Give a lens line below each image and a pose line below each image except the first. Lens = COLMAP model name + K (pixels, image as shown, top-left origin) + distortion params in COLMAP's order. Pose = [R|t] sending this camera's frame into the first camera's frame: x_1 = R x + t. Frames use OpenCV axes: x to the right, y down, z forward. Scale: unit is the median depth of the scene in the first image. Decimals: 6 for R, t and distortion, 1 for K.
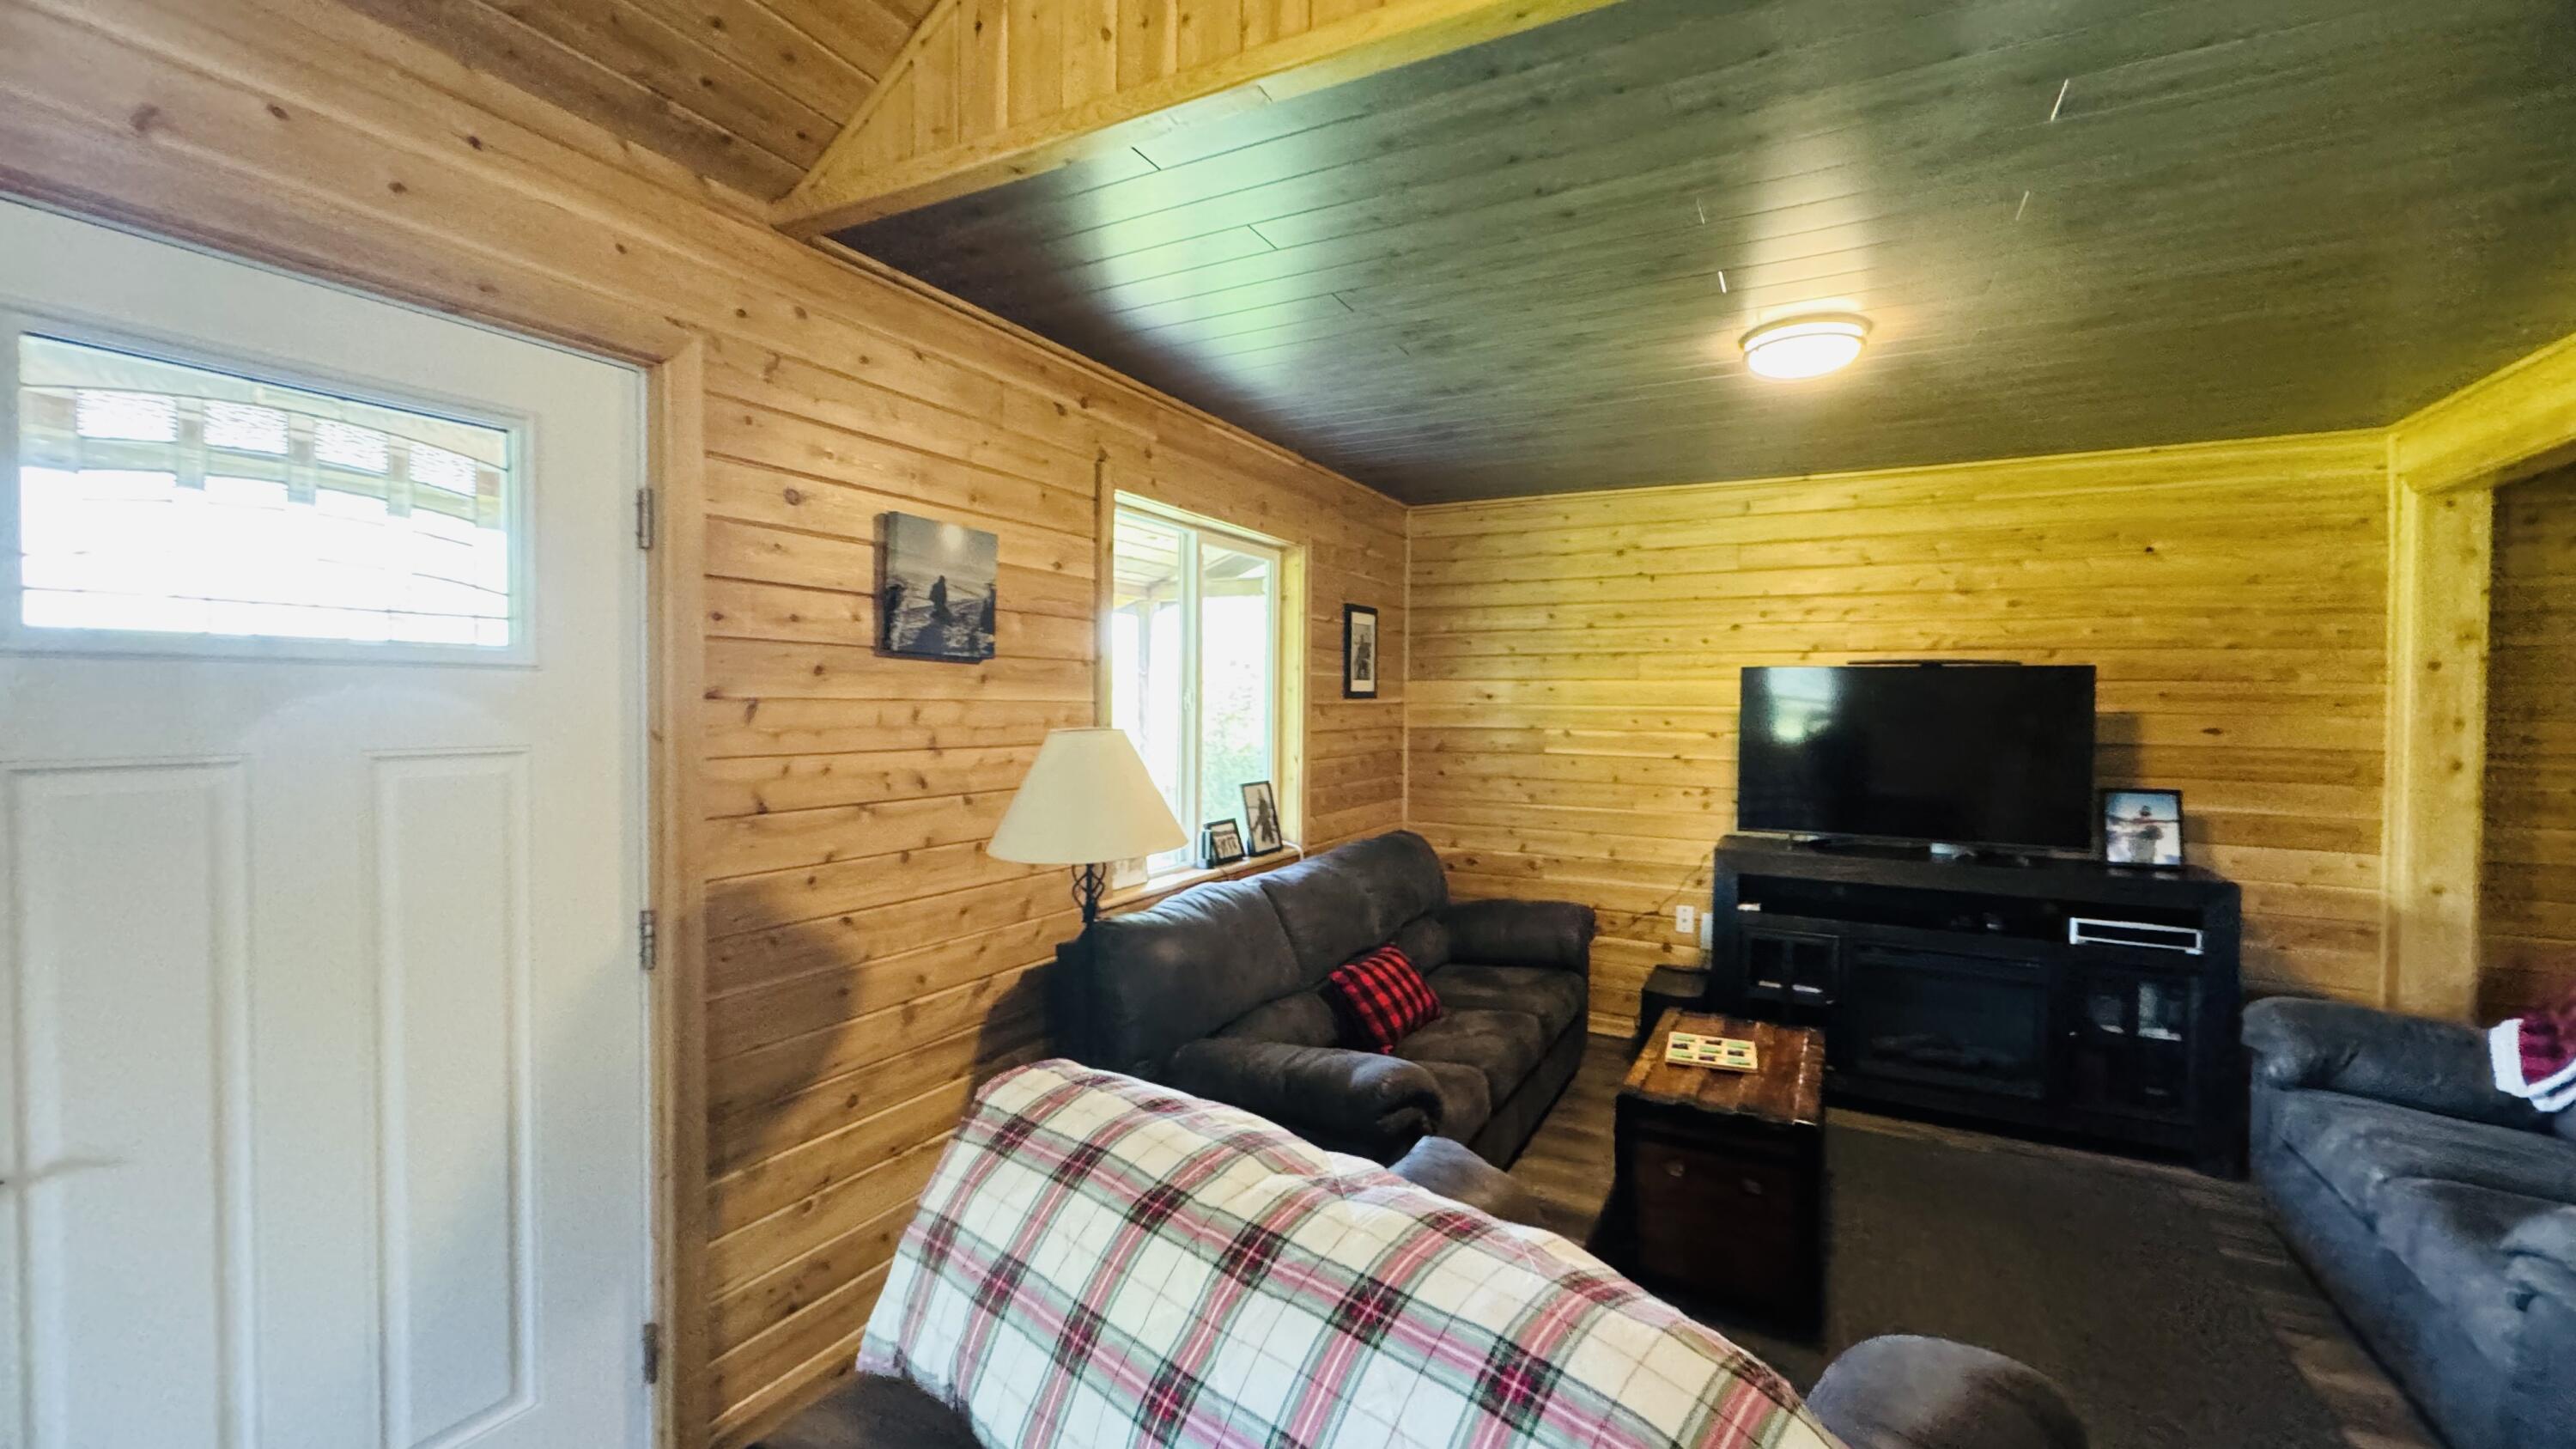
lens RADIAL K [[1027.8, 0, 1285.7], [0, 1027.8, 720.7], [0, 0, 1]] dist [-0.004802, 0.000321]
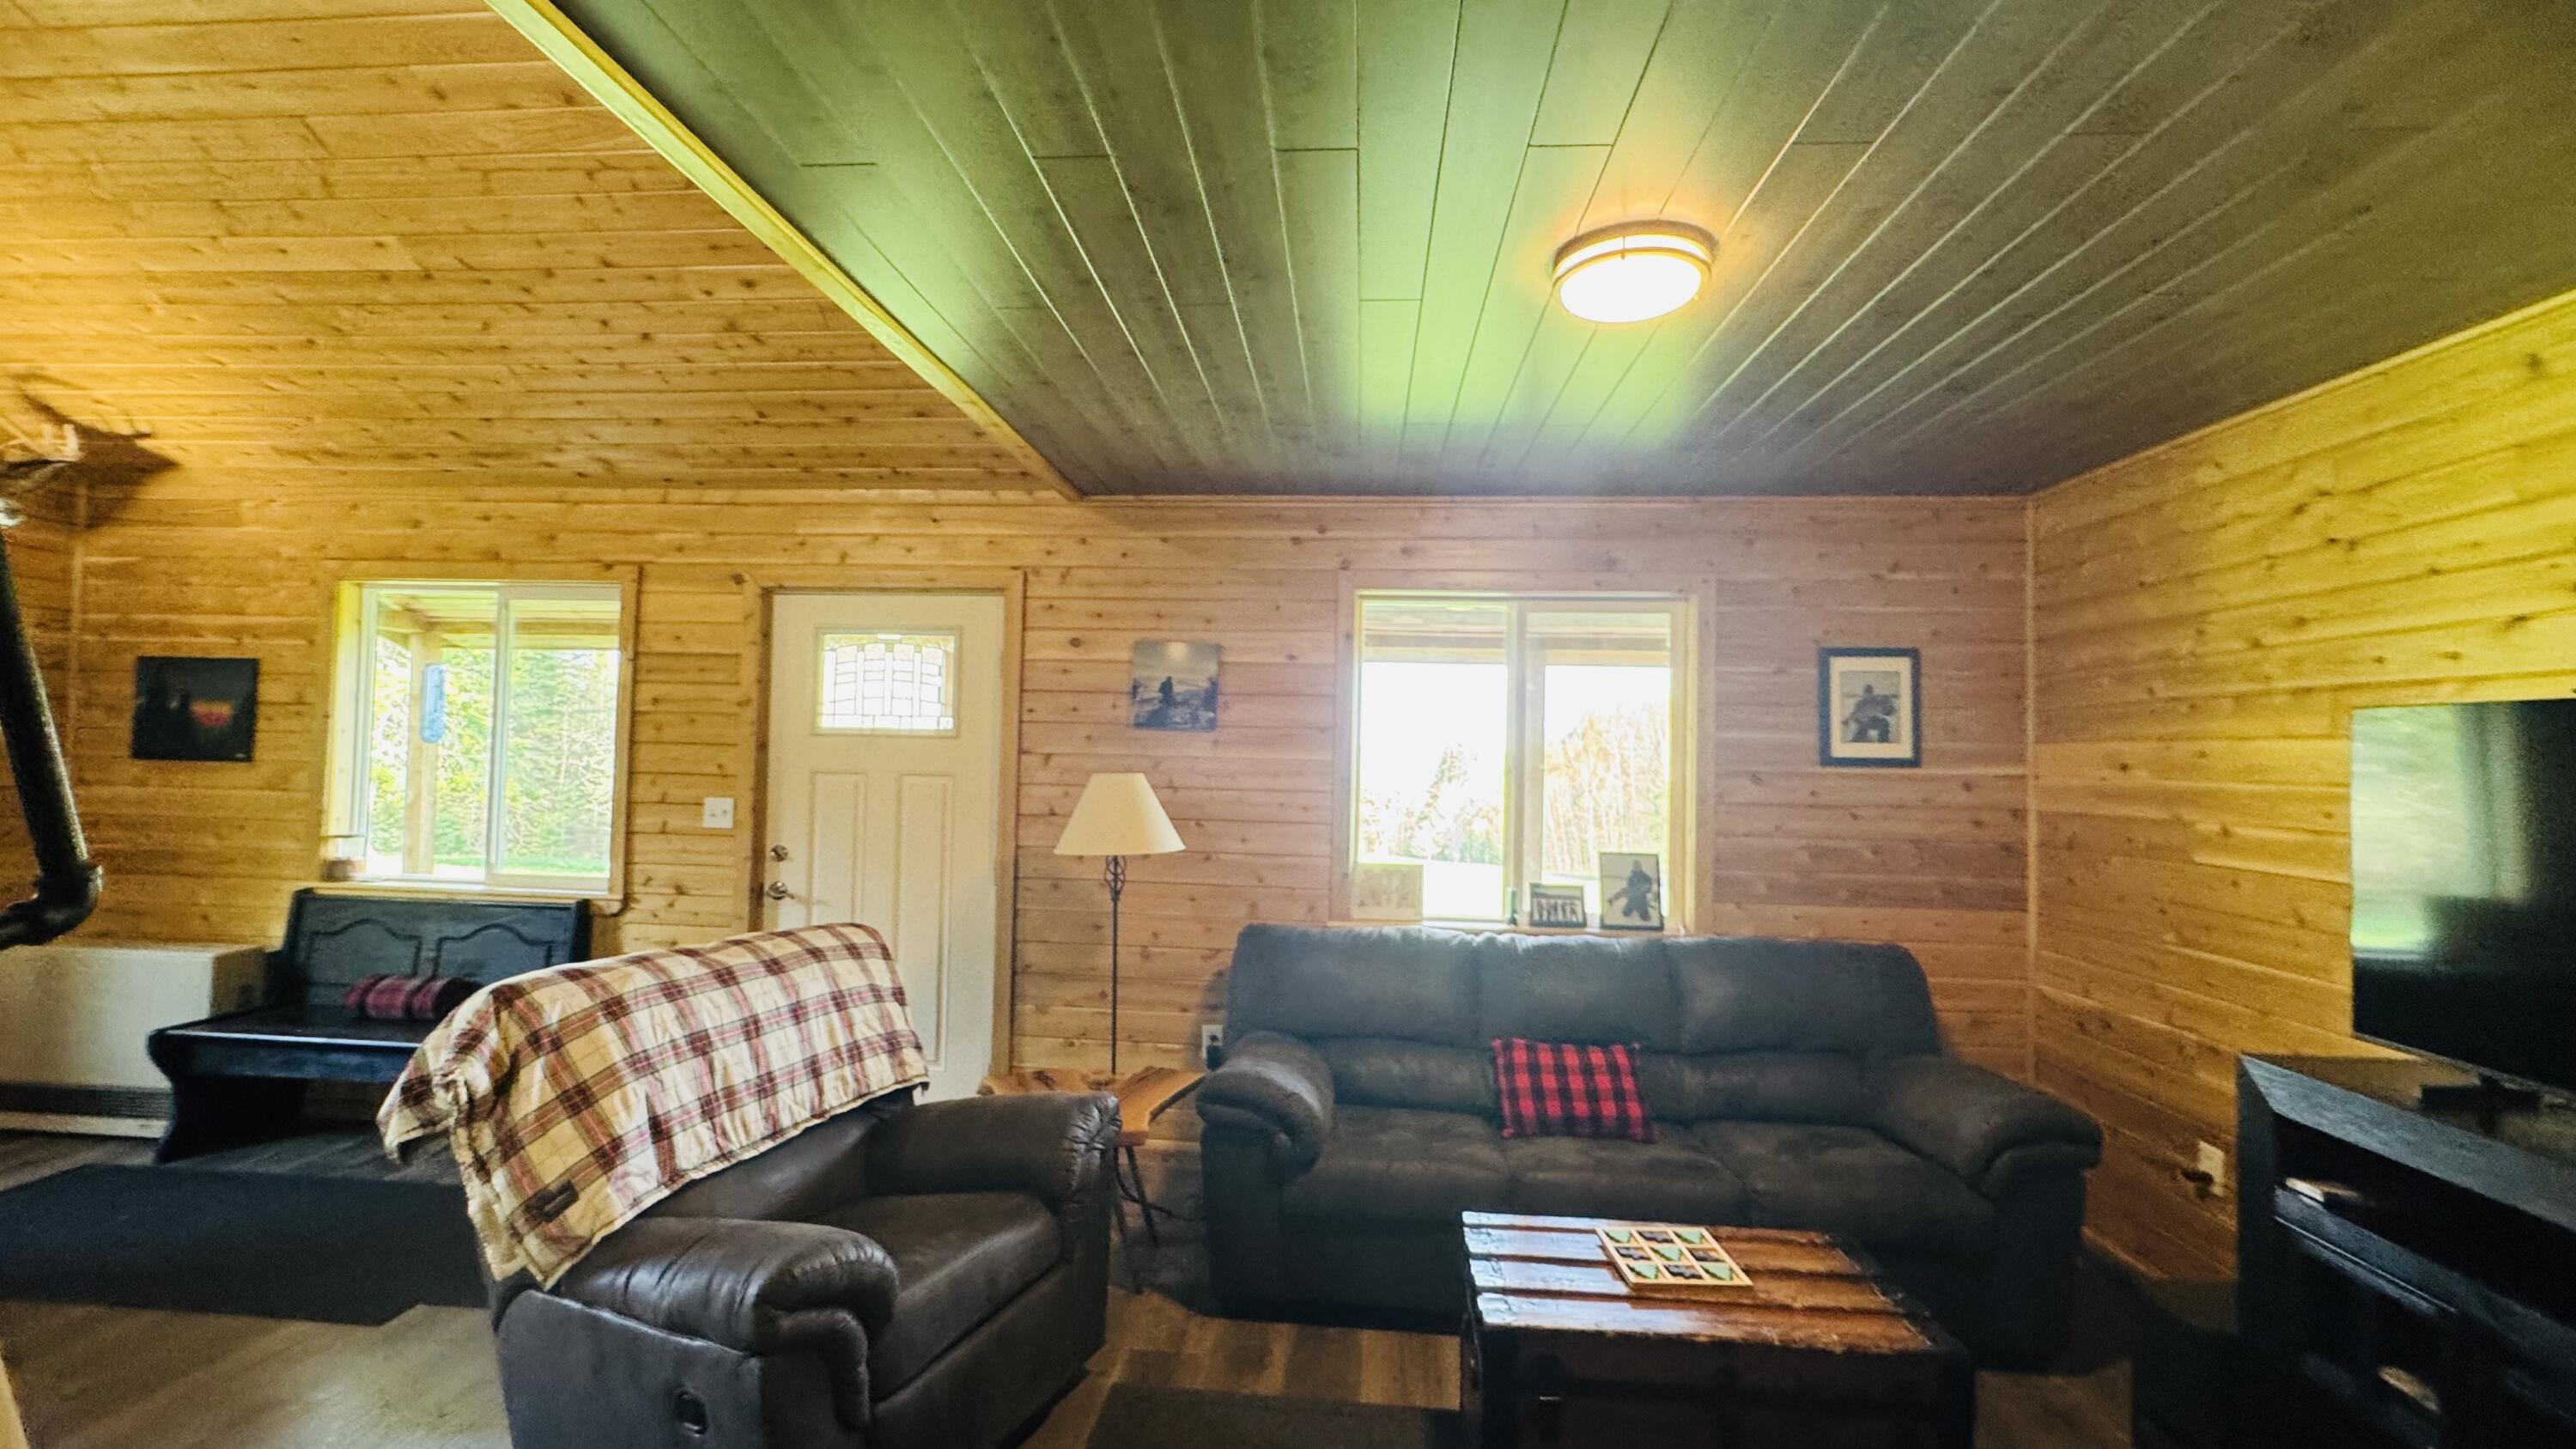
lens RADIAL K [[1027.8, 0, 1286.7], [0, 1027.8, 722.3], [0, 0, 1]] dist [-0.004802, 0.000321]
pose [[0.399576, -0.028616, -0.916253, 0.813257], [-0.037166, 0.998185, -0.047383, -0.002925], [0.915946, 0.052986, 0.397787, 0.382464]]
